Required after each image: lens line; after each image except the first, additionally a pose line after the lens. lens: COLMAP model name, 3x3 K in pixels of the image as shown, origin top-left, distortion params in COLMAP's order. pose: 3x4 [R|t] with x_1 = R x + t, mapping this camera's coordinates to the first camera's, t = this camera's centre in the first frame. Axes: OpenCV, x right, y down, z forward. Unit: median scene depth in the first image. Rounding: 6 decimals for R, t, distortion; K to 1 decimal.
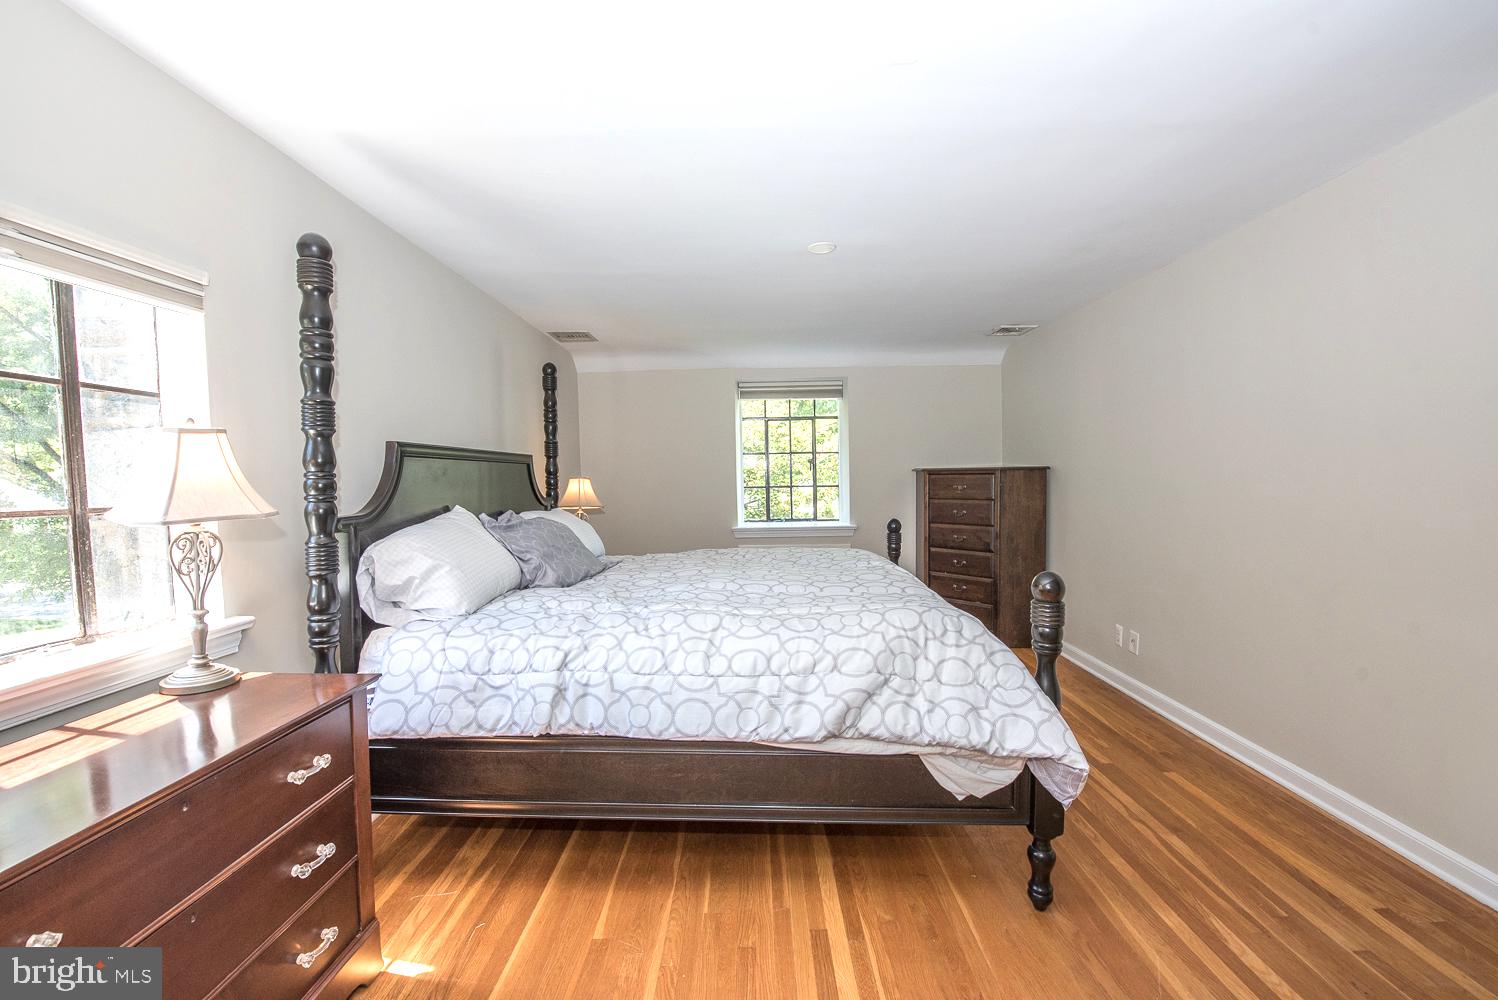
lens RADIAL K [[593.3, 0, 746.6], [0, 593.3, 498.6], [0, 0, 1]] dist [-0.019686, -0.000927]
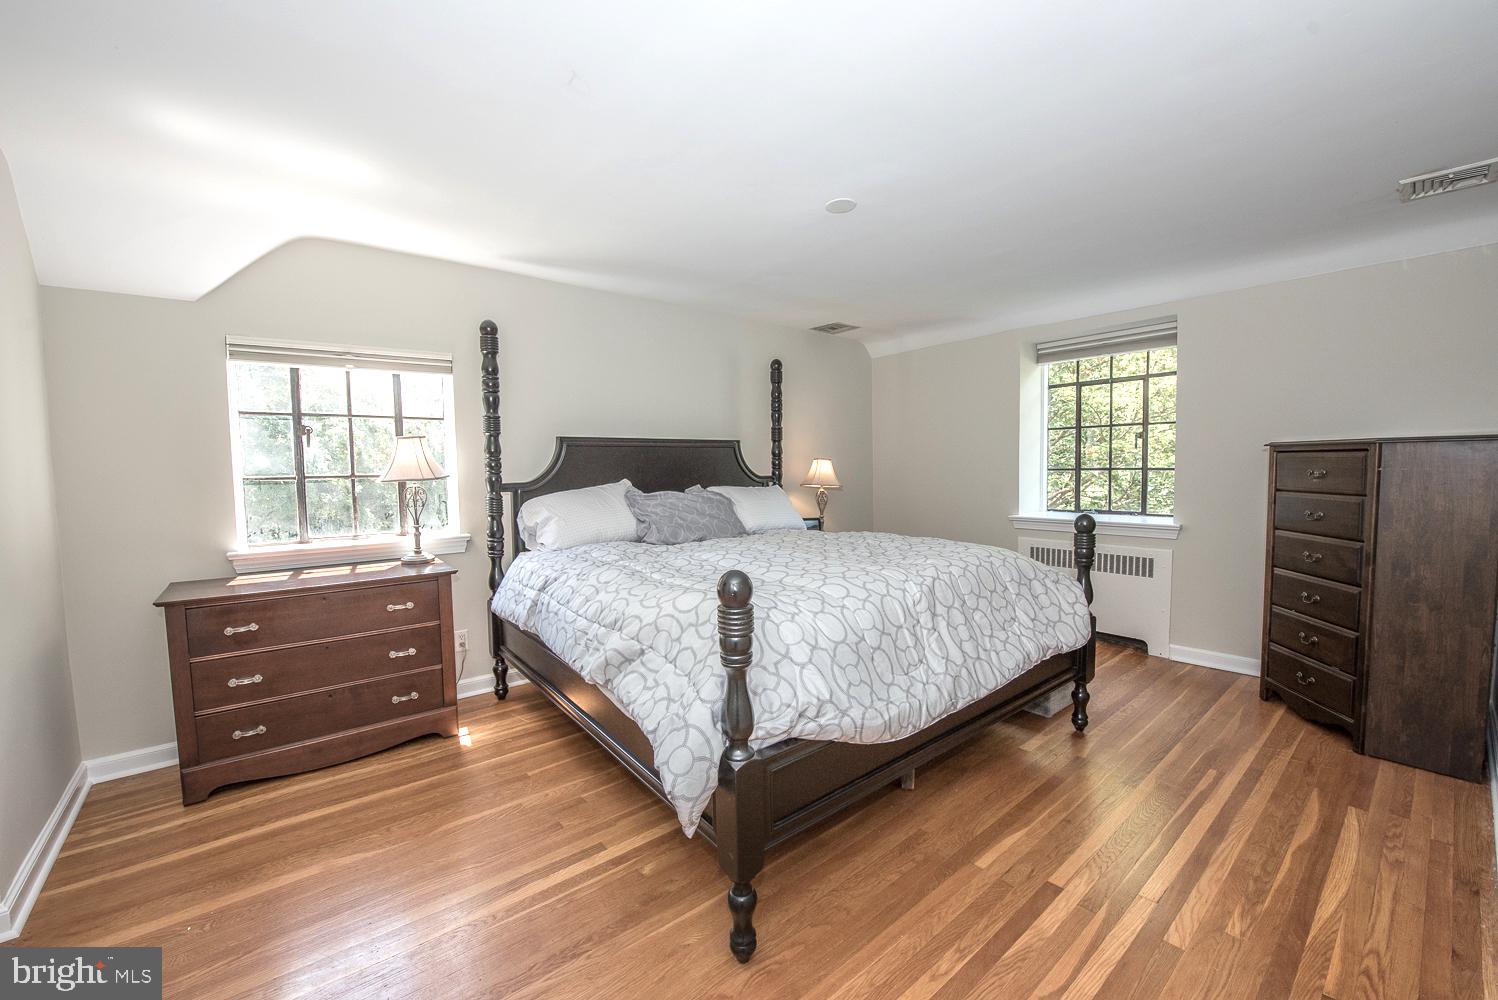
lens RADIAL K [[593.3, 0, 748.4], [0, 593.3, 496.6], [0, 0, 1]] dist [-0.019686, -0.000927]
pose [[0.640366, 0.046280, -0.766675, 0.531843], [-0.022238, 0.998882, 0.041723, -0.008402], [0.767748, -0.009668, 0.640679, 0.213502]]
